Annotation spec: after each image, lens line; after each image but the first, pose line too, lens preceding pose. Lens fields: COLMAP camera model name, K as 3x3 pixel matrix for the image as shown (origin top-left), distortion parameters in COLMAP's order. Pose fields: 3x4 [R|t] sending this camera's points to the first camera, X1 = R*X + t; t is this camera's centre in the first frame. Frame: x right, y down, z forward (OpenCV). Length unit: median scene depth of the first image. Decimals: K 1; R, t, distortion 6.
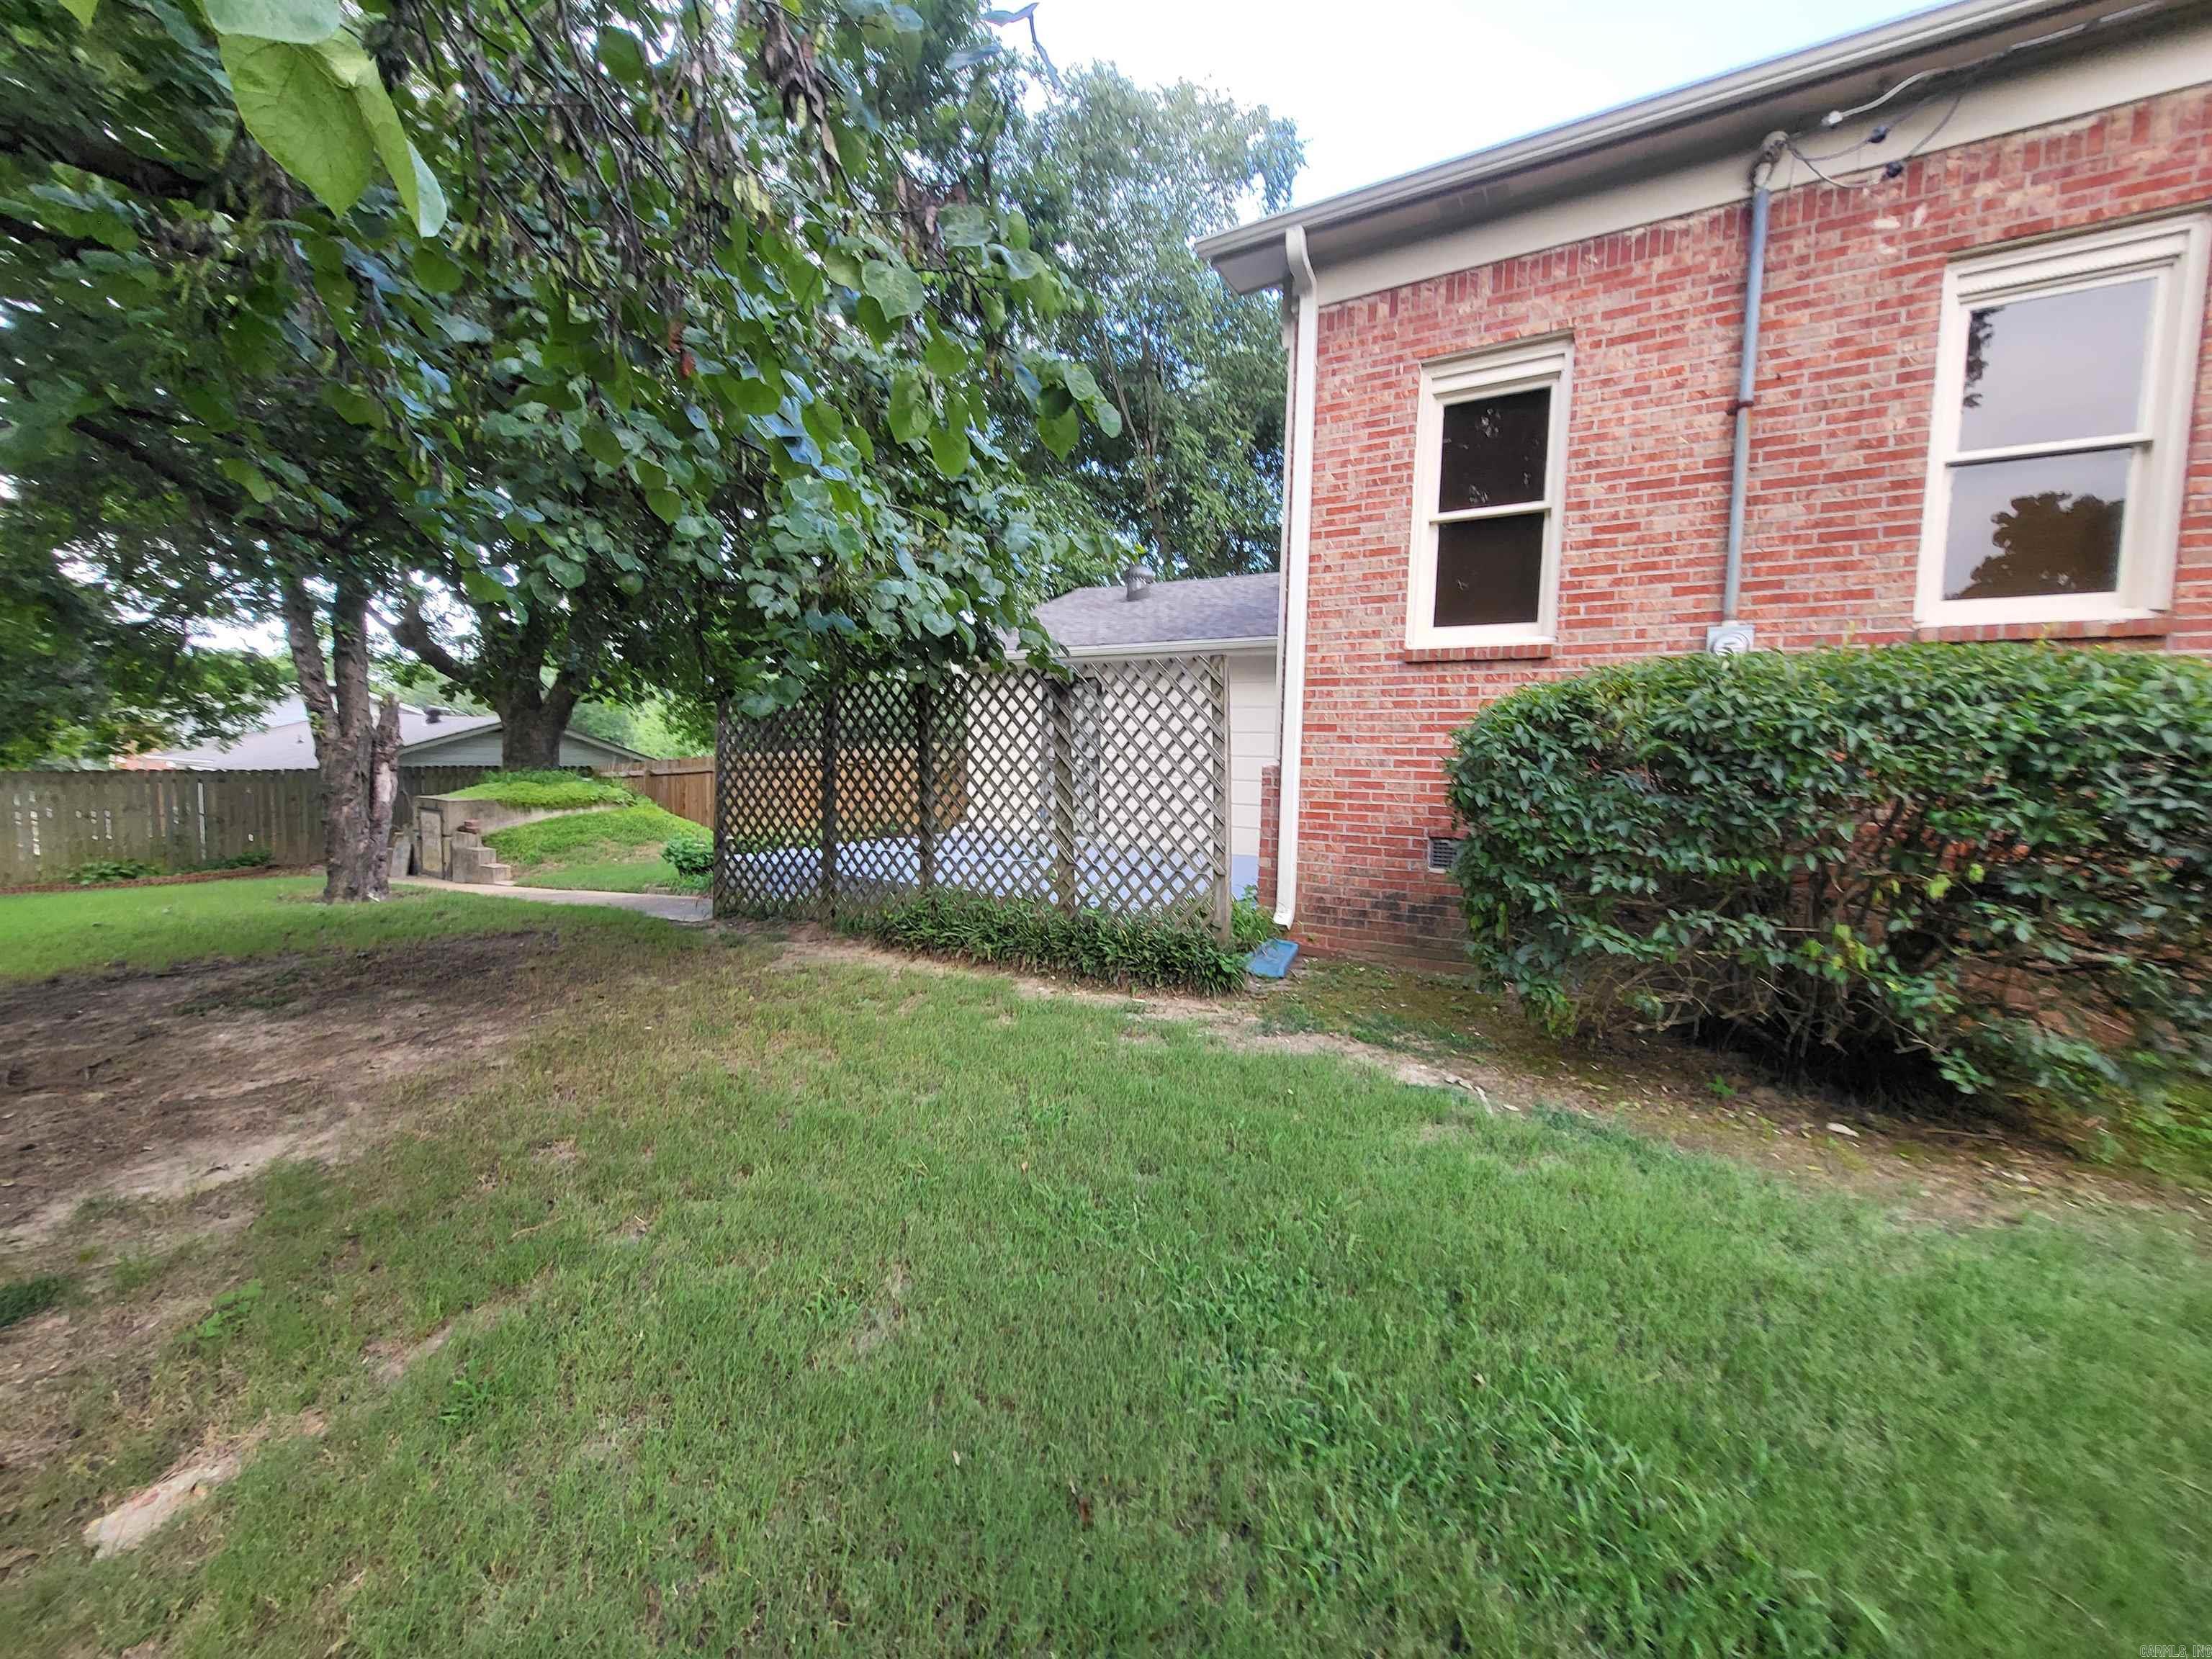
lens RADIAL K [[868.0, 0, 1113.1], [0, 868.0, 823.1], [0, 0, 1]] dist [0.001022, -0.001269]
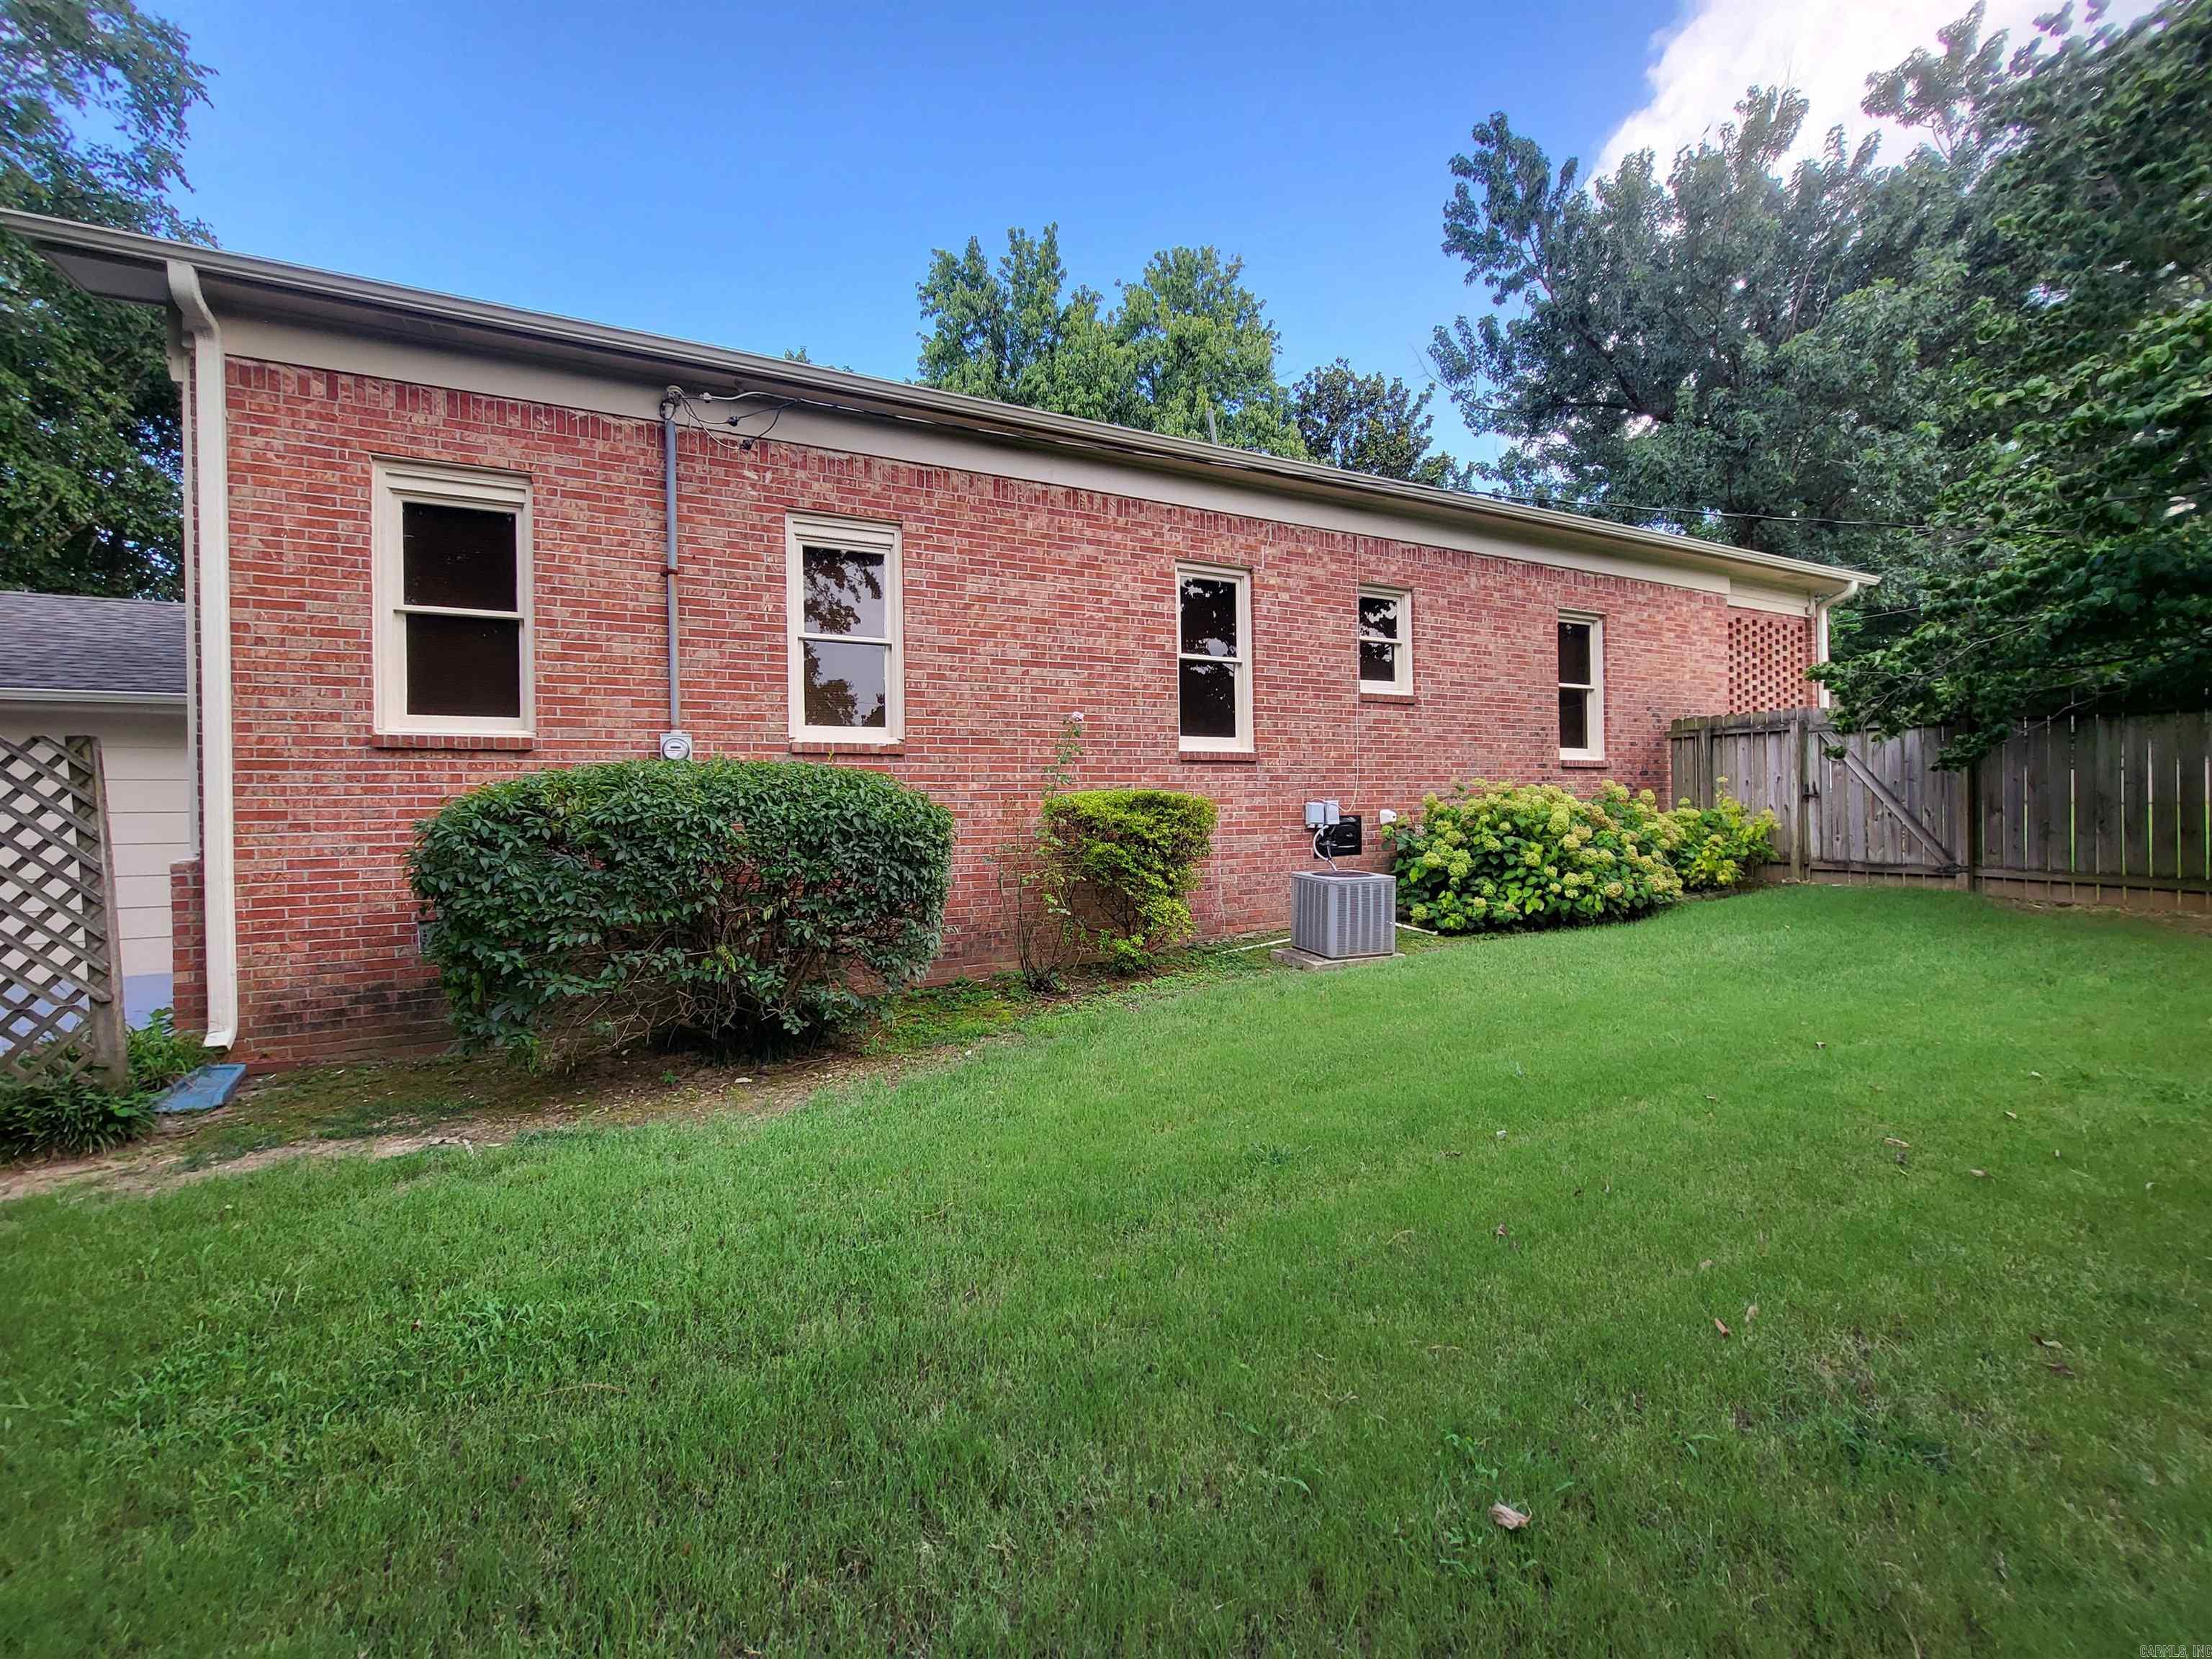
lens RADIAL K [[868.0, 0, 1126.3], [0, 868.0, 817.2], [0, 0, 1]] dist [0.001022, -0.001269]
pose [[0.544085, -0.034309, 0.838328, -0.035490], [0.095679, 0.995183, -0.021369, -0.005066], [-0.833557, 0.091837, 0.544747, -0.304046]]
